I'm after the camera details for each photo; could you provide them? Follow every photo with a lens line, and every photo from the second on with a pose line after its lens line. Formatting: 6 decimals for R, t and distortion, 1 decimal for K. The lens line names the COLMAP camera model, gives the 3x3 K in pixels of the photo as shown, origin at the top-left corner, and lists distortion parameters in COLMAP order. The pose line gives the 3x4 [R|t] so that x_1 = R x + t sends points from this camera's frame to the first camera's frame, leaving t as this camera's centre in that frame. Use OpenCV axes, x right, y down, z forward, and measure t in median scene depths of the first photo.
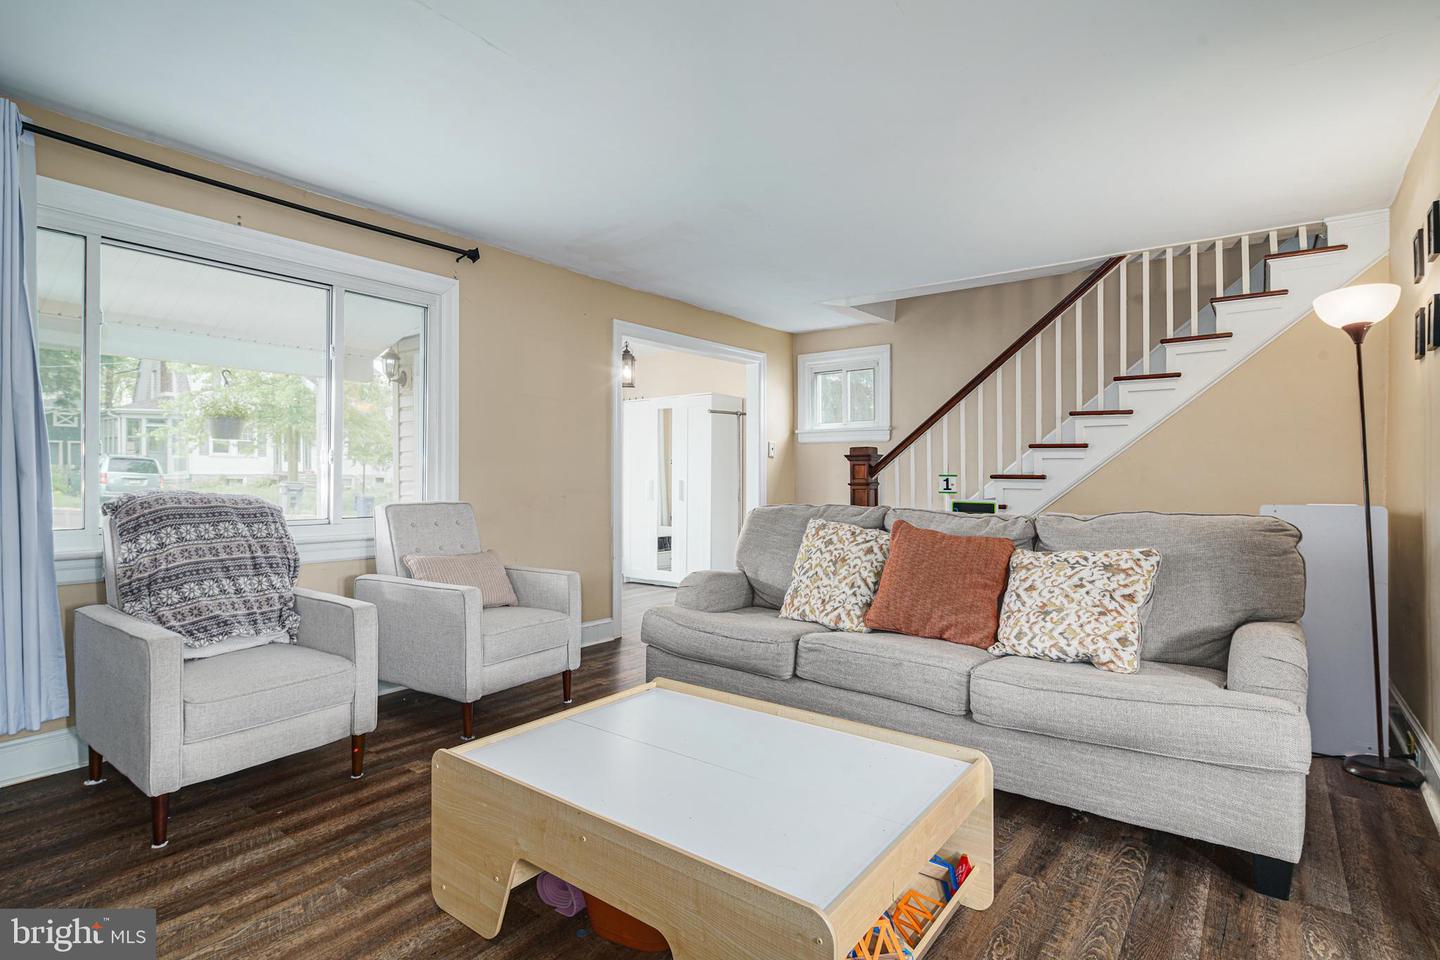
lens RADIAL K [[716.6, 0, 720.0], [0, 716.6, 480.0], [0, 0, 1]] dist [0.002064, -0.000010]
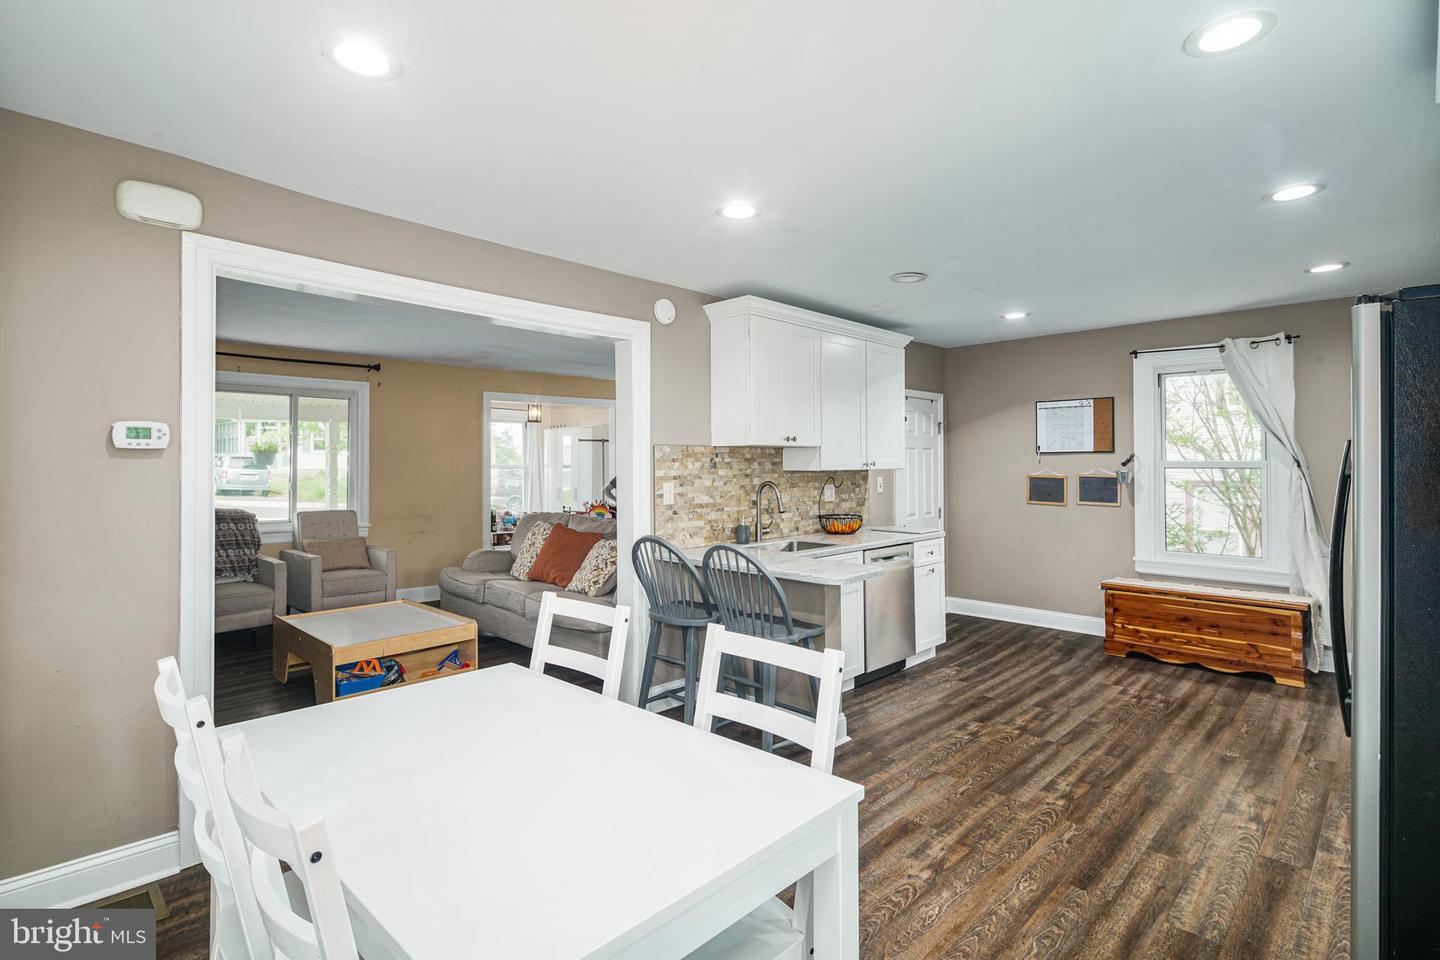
lens RADIAL K [[706.2, 0, 716.0], [0, 706.2, 462.7], [0, 0, 1]] dist [0.003380, -0.000439]
pose [[0.993260, -0.004312, -0.115830, 0.904585], [0.003702, 0.999978, -0.005478, -0.093603], [0.115851, 0.005012, 0.993254, -0.820987]]
